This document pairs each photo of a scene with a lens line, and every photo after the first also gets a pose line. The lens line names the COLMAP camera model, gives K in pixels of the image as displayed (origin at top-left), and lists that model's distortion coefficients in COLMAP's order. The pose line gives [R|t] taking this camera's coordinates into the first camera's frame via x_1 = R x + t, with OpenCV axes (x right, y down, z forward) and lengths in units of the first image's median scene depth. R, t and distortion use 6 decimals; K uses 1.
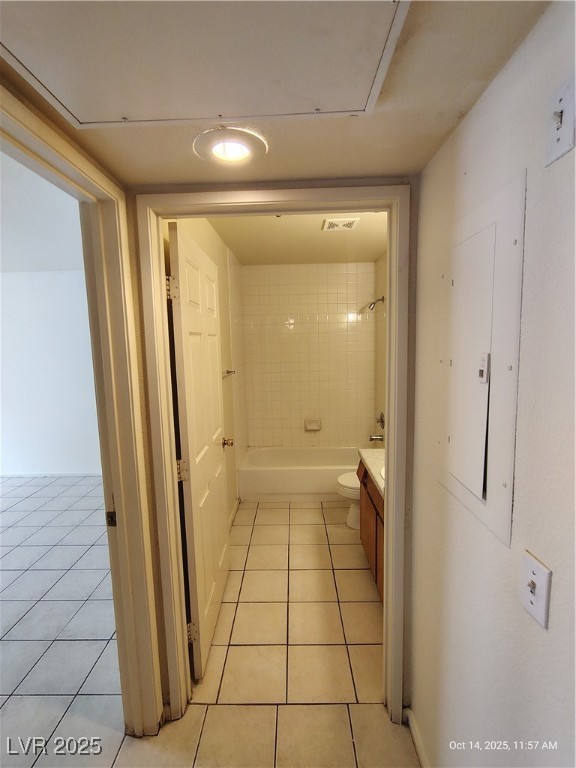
lens RADIAL K [[355.9, 0, 283.4], [0, 355.9, 383.1], [0, 0, 1]] dist [-0.007027, 0.001582]
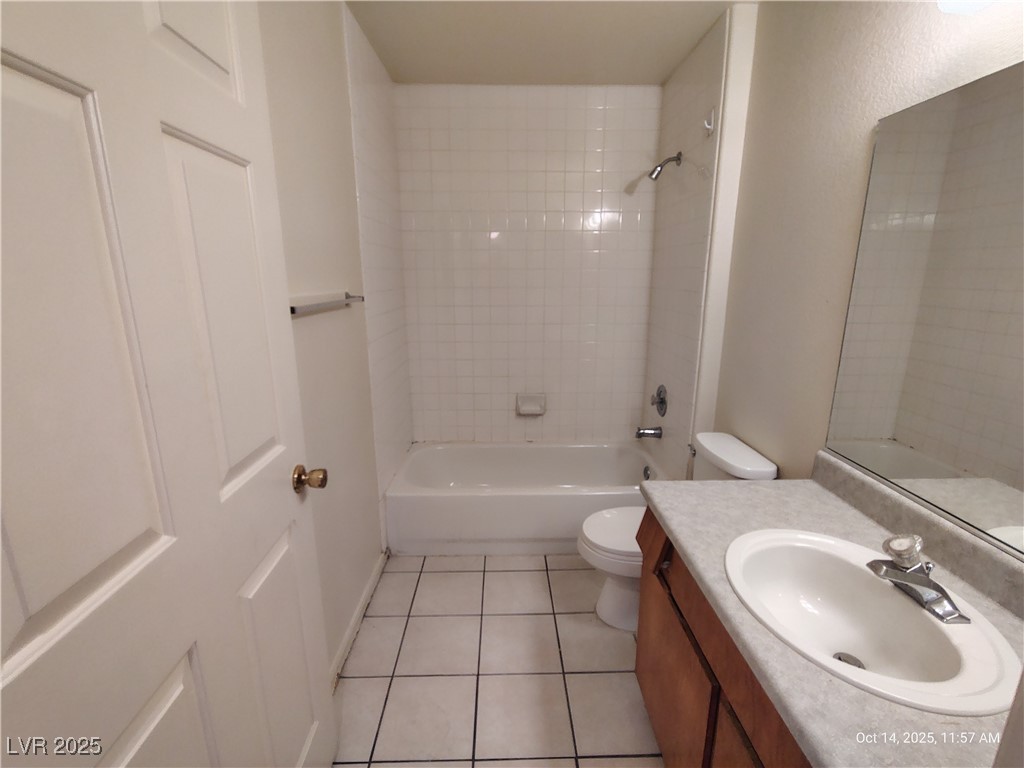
lens RADIAL K [[474.5, 0, 505.3], [0, 474.5, 394.0], [0, 0, 1]] dist [-0.007027, 0.001582]
pose [[0.999193, 0.010113, 0.038862, 0.017025], [-0.015019, 0.991646, 0.128114, 0.008396], [-0.037241, -0.128595, 0.990998, 0.319066]]
